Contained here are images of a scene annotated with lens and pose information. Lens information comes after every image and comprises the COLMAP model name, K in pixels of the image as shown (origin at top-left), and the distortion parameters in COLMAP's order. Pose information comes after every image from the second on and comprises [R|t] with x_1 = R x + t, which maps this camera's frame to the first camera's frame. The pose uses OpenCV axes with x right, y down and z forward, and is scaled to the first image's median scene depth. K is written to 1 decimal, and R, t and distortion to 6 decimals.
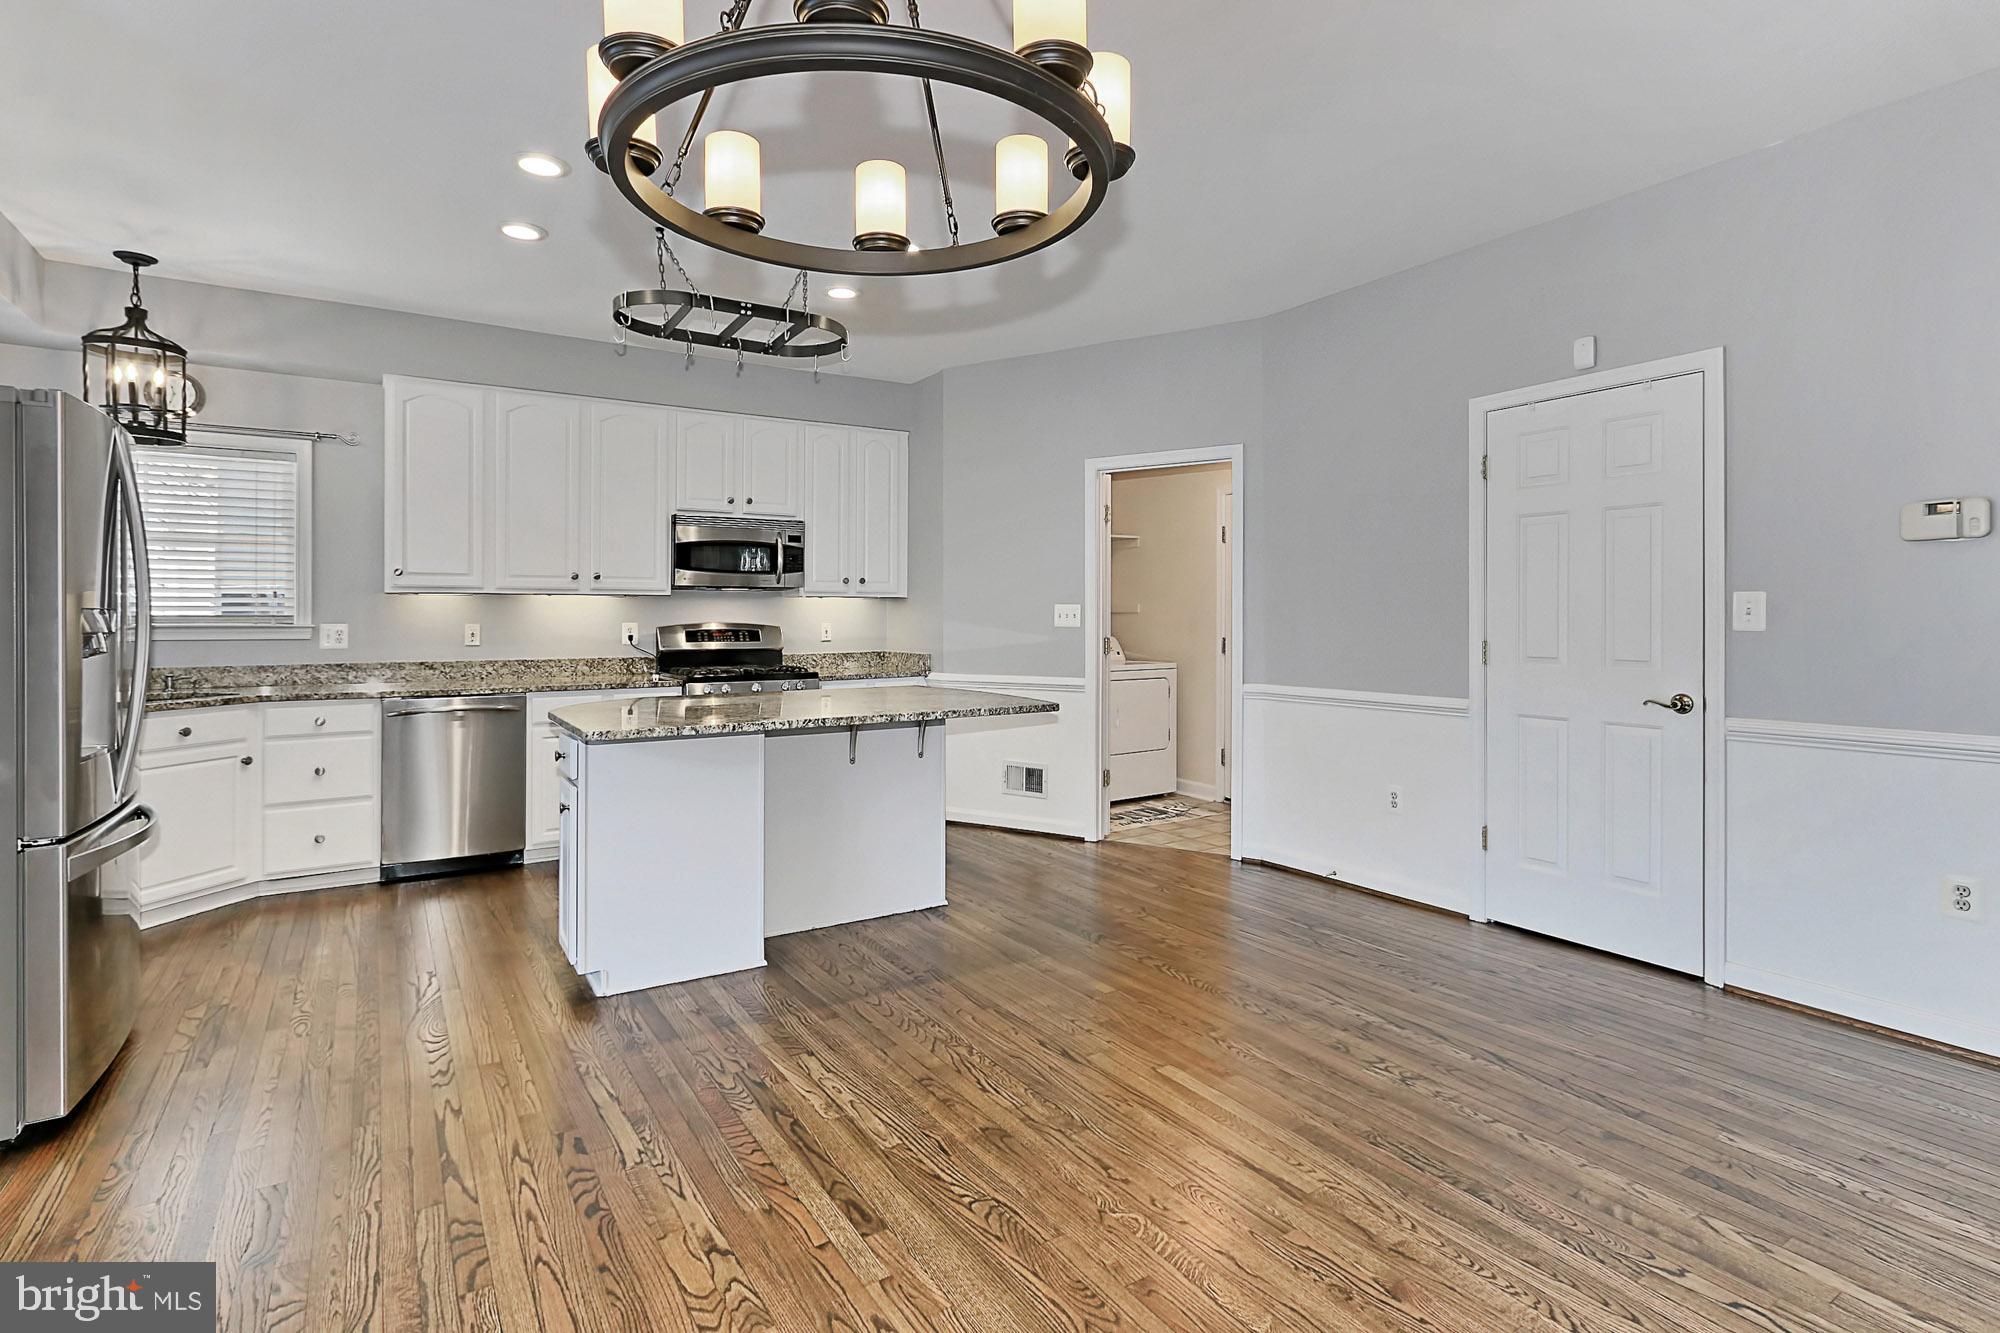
lens RADIAL K [[958.7, 0, 992.2], [0, 958.7, 610.3], [0, 0, 1]] dist [-0.001946, 0.000585]
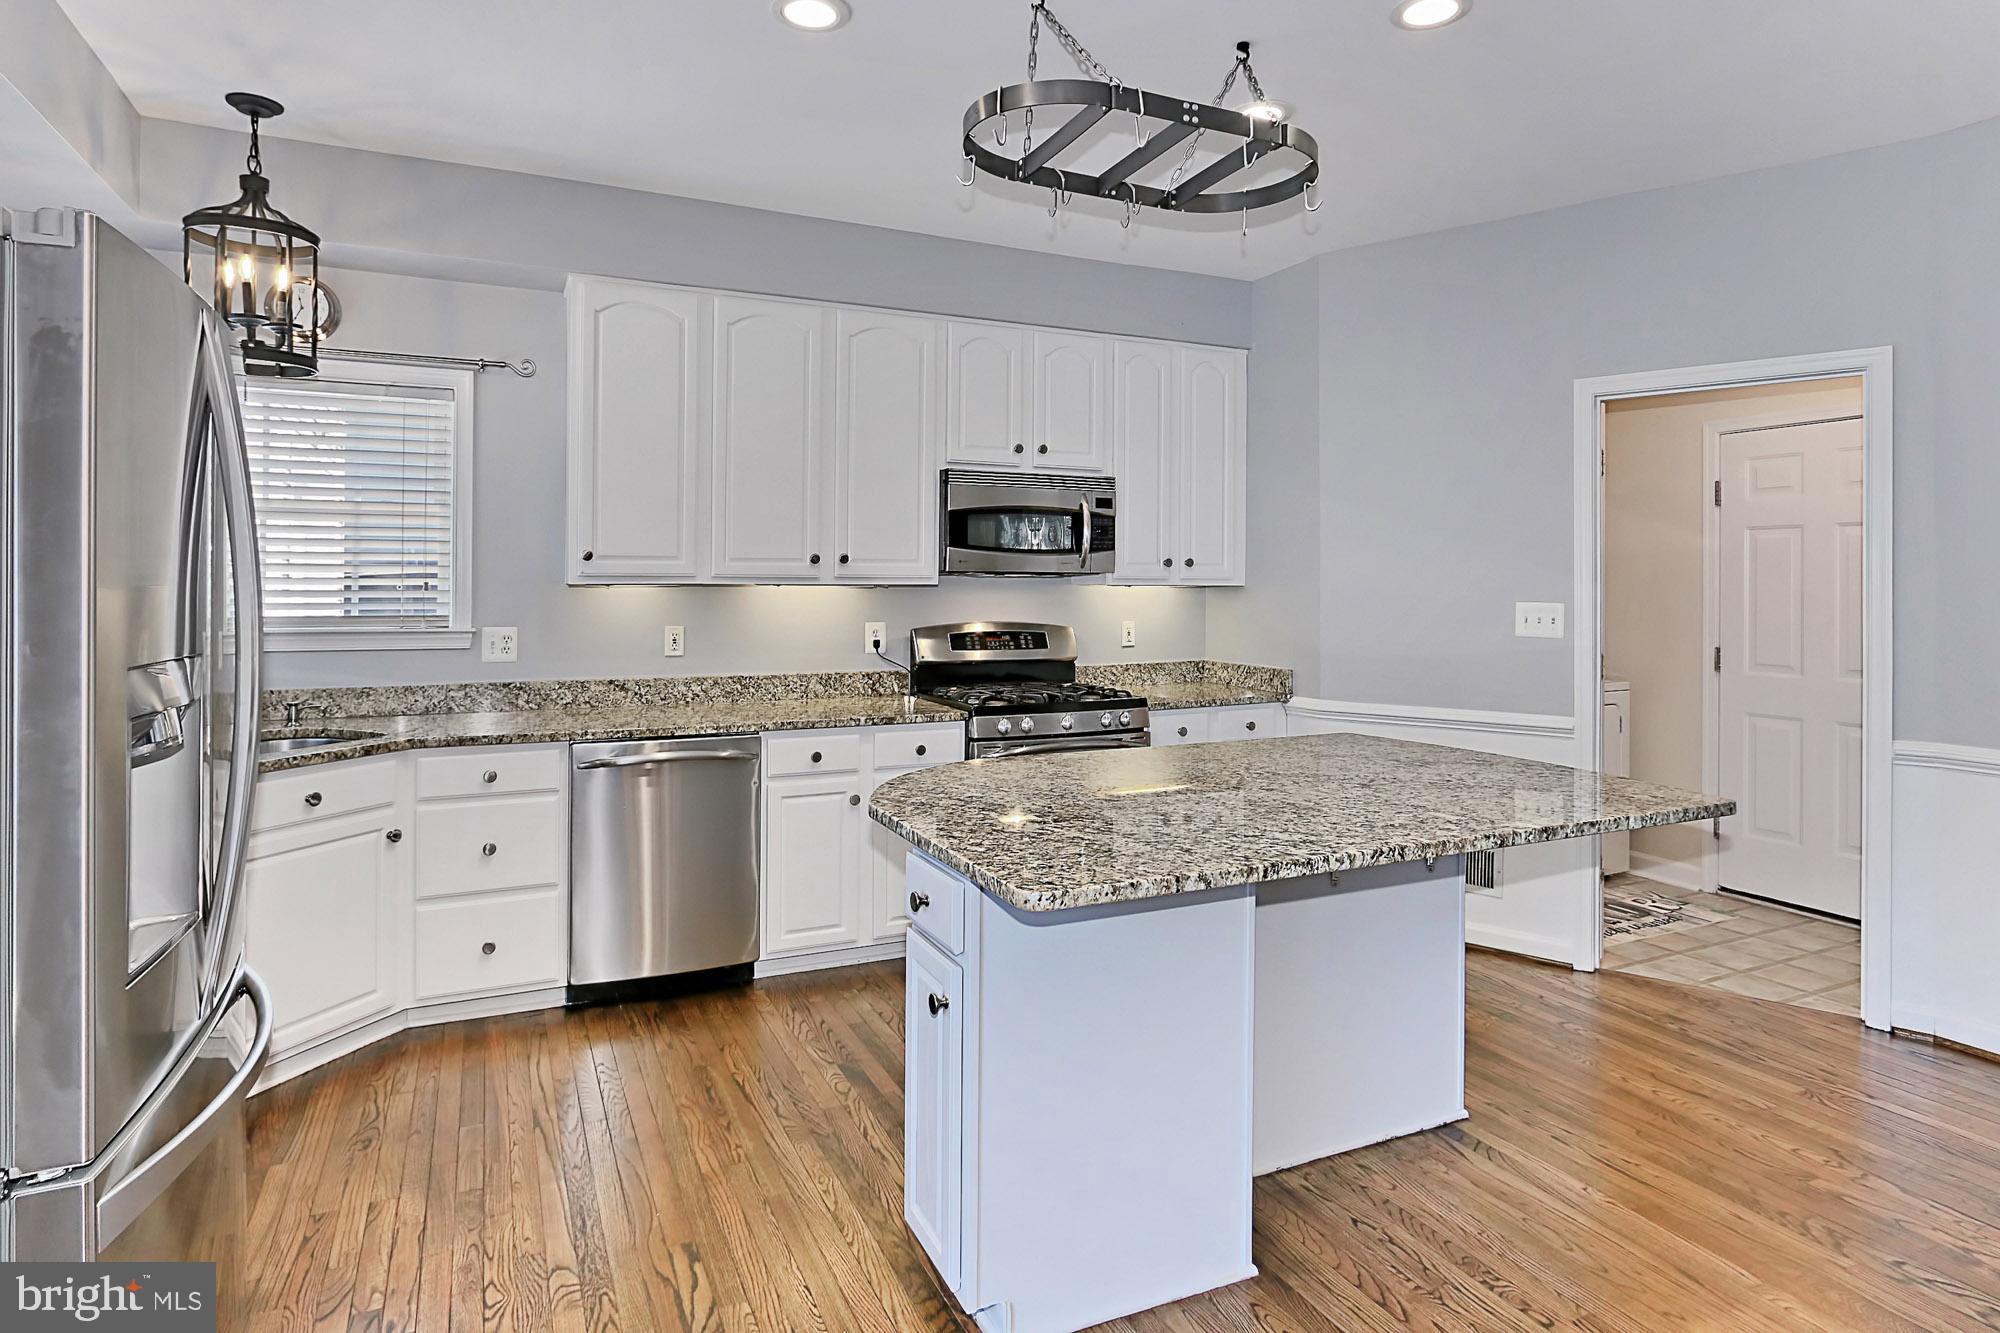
lens RADIAL K [[1083.9, 0, 989.2], [0, 1083.9, 573.1], [0, 0, 1]] dist [-0.020294, 0.008775]
pose [[0.990677, 0.003880, -0.136179, -0.236170], [-0.004523, 0.999980, -0.004410, -0.026107], [0.136159, 0.004985, 0.990674, 0.275471]]
